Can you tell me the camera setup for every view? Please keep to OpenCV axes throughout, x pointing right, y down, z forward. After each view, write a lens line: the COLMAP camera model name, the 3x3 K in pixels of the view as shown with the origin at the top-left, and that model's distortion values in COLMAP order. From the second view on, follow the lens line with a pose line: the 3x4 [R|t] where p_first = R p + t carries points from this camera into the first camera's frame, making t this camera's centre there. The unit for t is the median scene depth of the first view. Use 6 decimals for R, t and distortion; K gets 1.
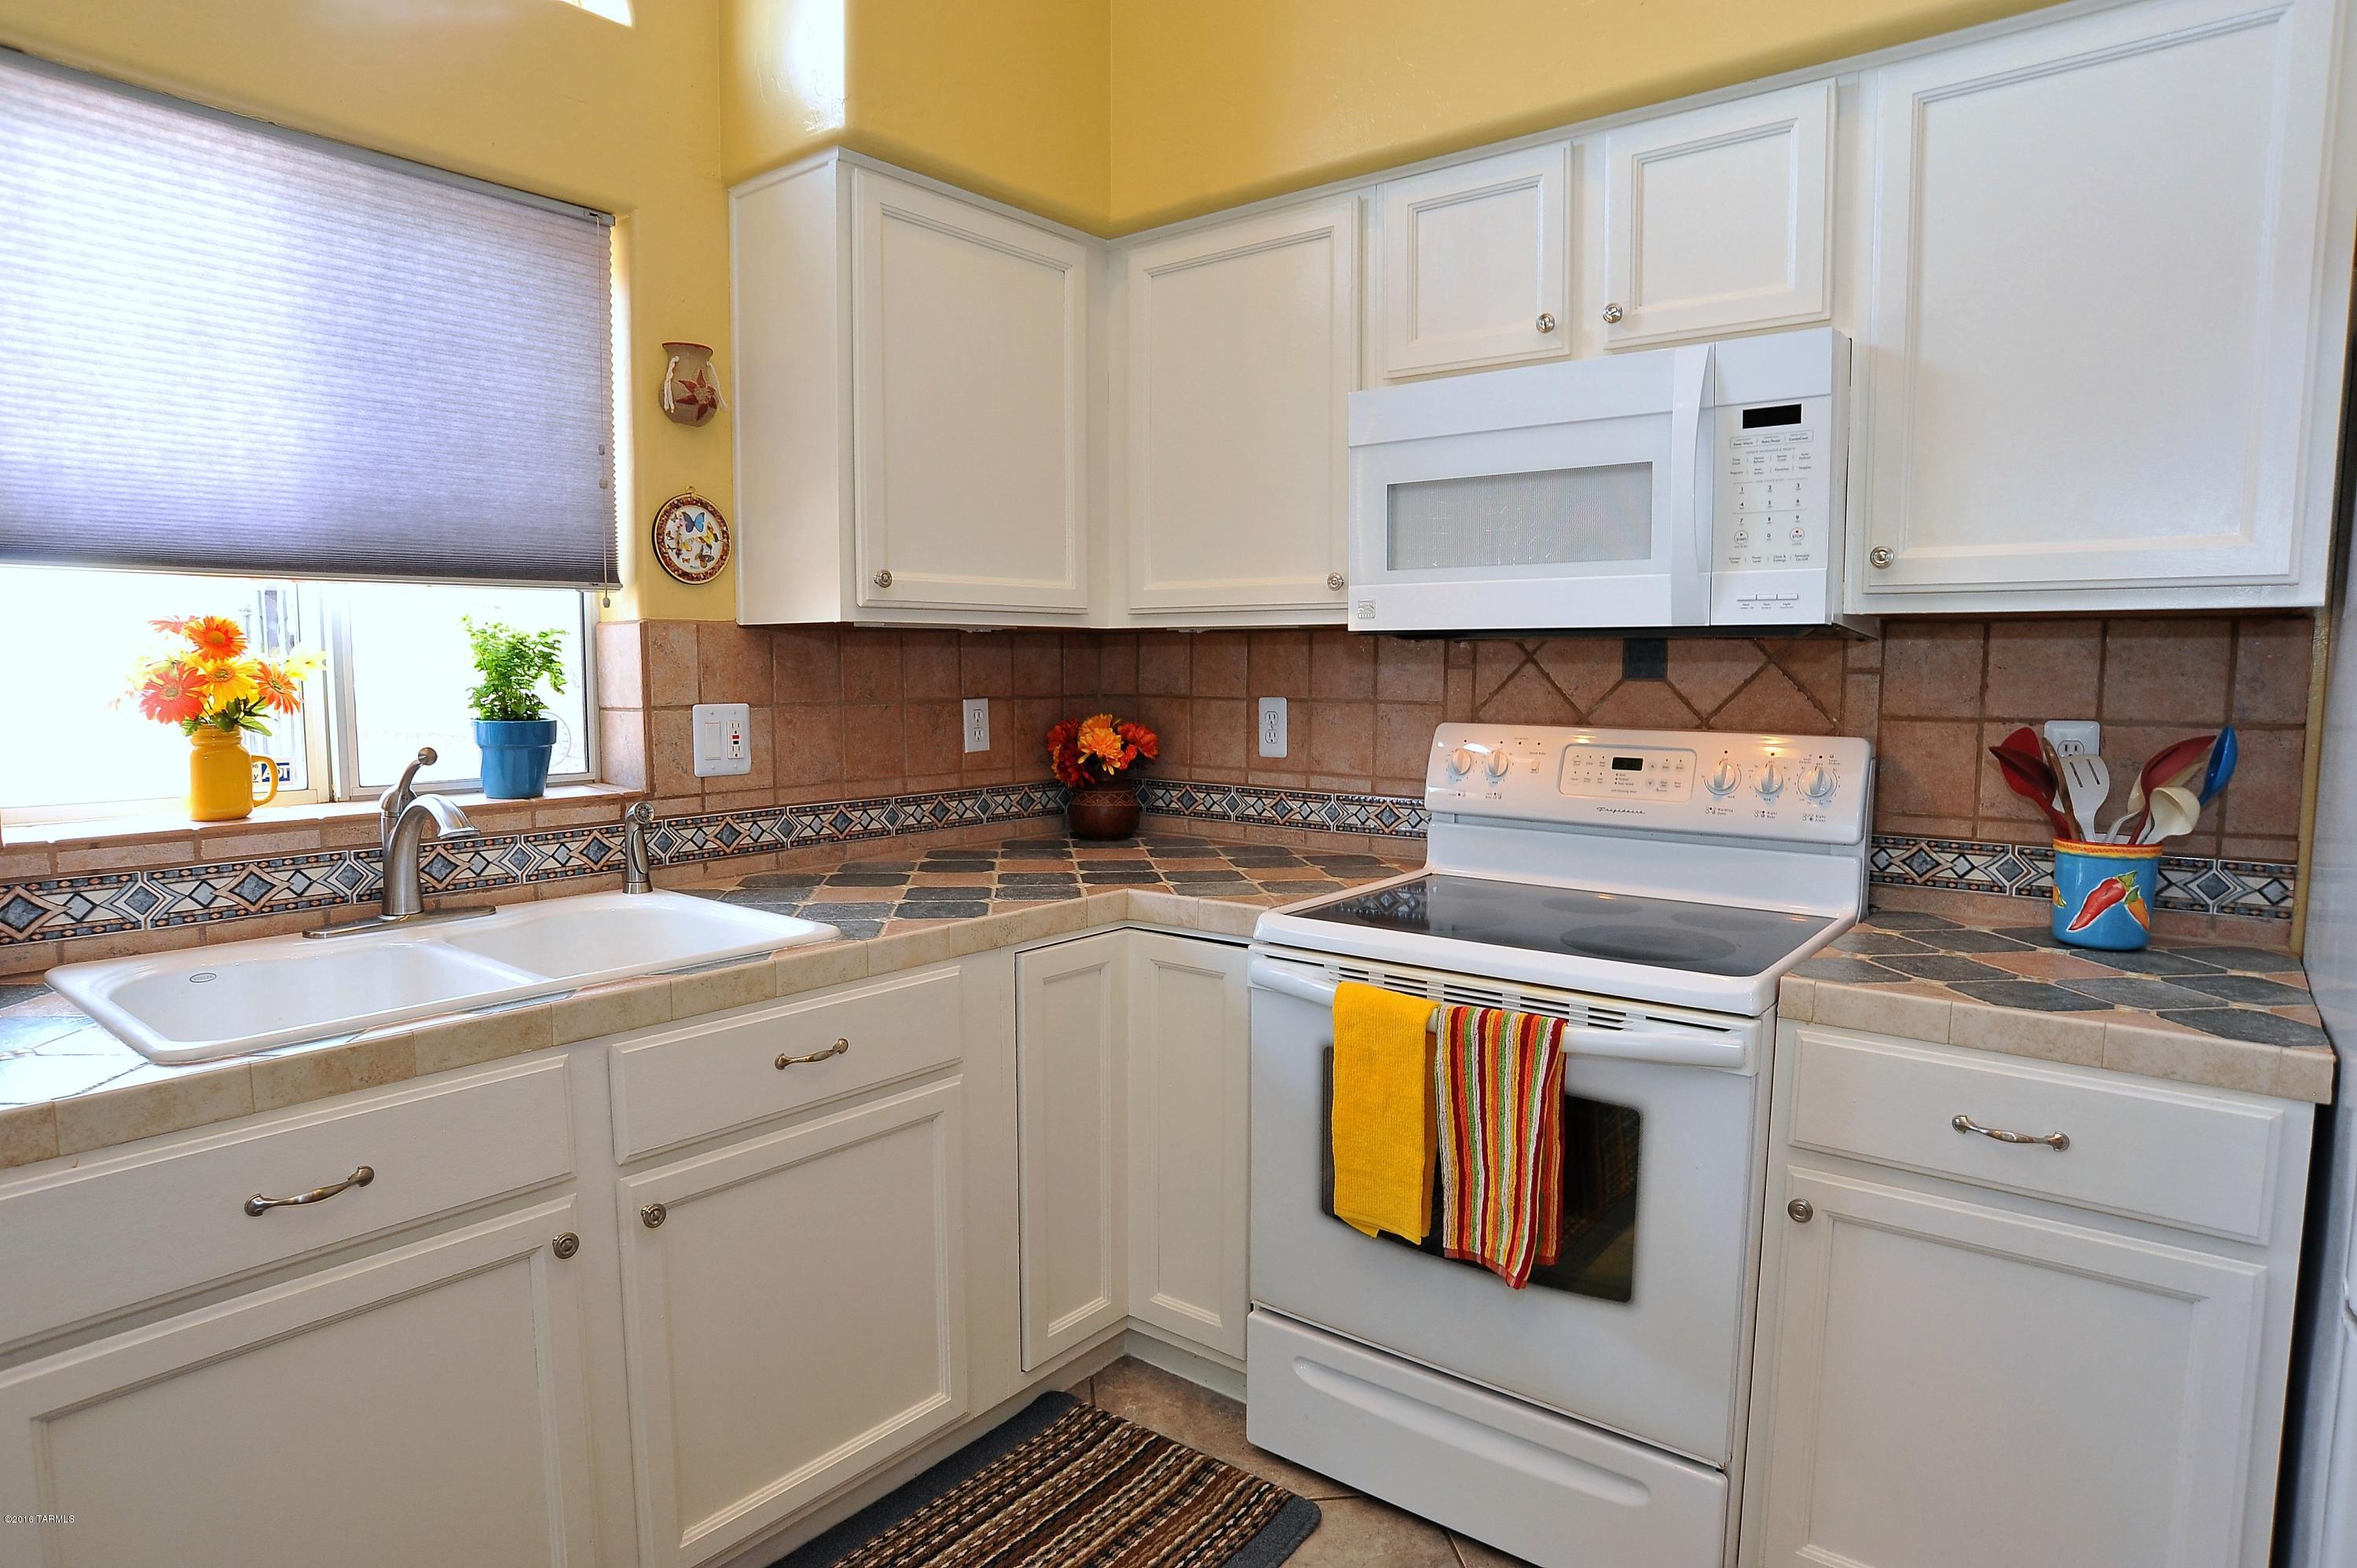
lens RADIAL K [[1362.2, 0, 1178.5], [0, 1362.2, 784.0], [0, 0, 1]] dist [-0.074115, 0.045682]
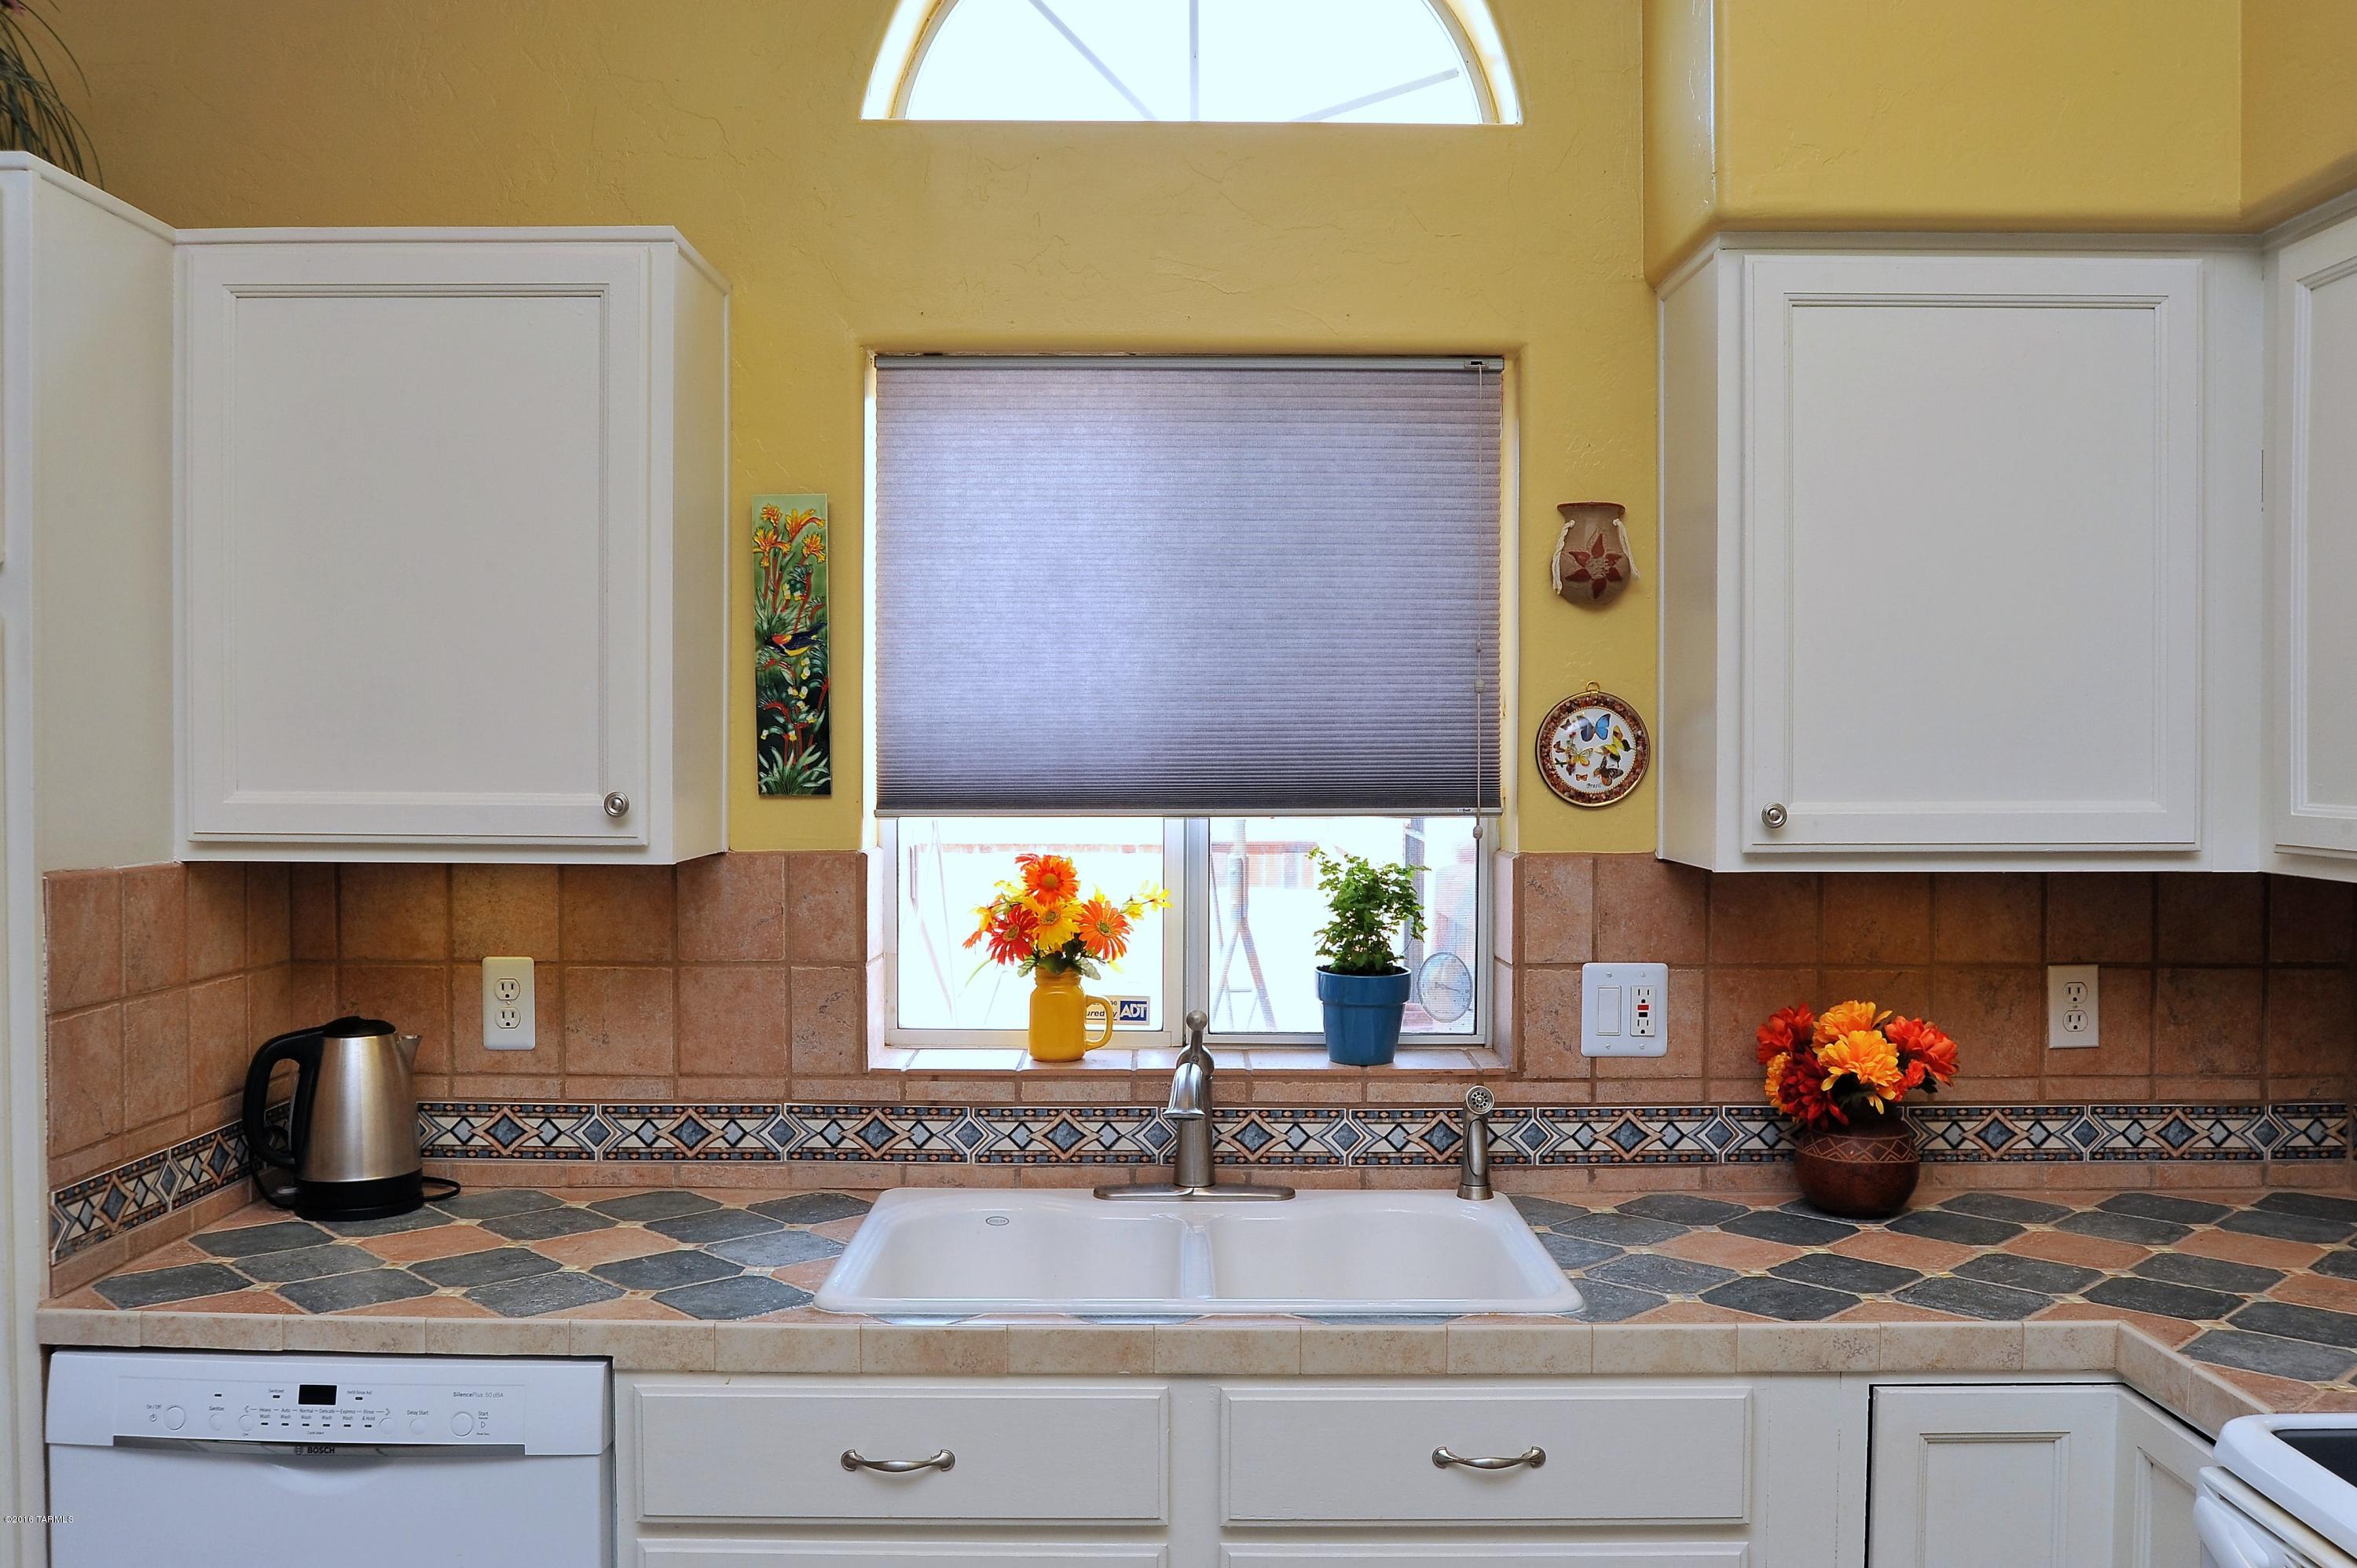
lens RADIAL K [[2065.0, 0, 1178.5], [0, 2065.0, 784.0], [0, 0, 1]] dist [-0.068944, 0.005335]
pose [[0.617344, 0.020211, -0.786433, 0.453549], [-0.071699, 0.996955, -0.030662, -0.116246], [0.783419, 0.075315, 0.616914, 0.091223]]
